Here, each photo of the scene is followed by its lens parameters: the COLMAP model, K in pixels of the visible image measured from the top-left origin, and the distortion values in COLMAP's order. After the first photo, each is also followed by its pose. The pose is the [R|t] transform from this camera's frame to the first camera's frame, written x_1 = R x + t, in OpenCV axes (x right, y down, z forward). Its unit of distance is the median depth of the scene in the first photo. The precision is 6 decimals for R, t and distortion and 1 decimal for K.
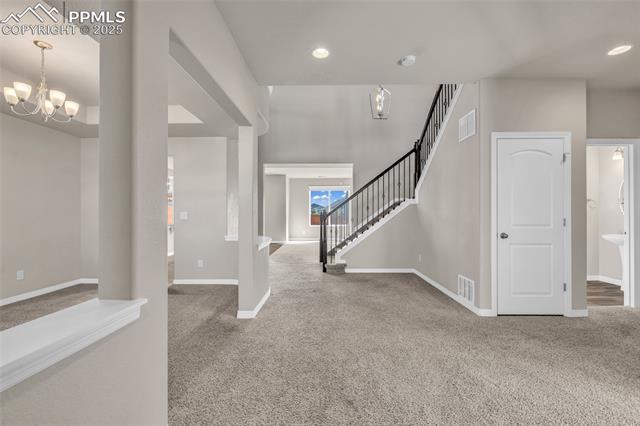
lens RADIAL K [[269.4, 0, 320.0], [0, 269.4, 213.0], [0, 0, 1]] dist [0.000860, 0.000054]
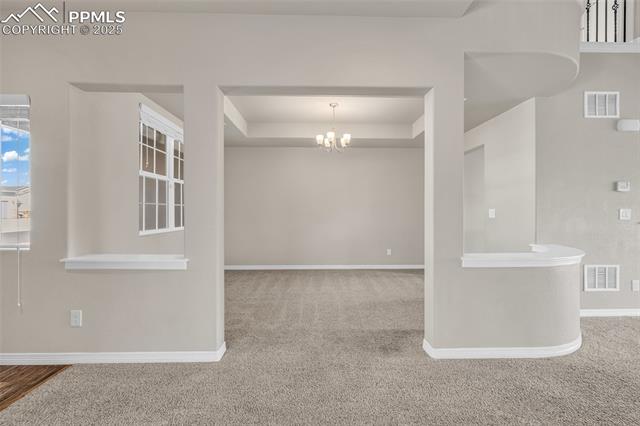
lens RADIAL K [[269.4, 0, 320.0], [0, 269.4, 213.0], [0, 0, 1]] dist [0.000860, 0.000054]
pose [[0.063923, 0.008342, -0.997920, 0.510397], [0.003021, 0.999959, 0.008553, -0.000904], [0.997950, -0.003561, 0.063895, 0.763846]]
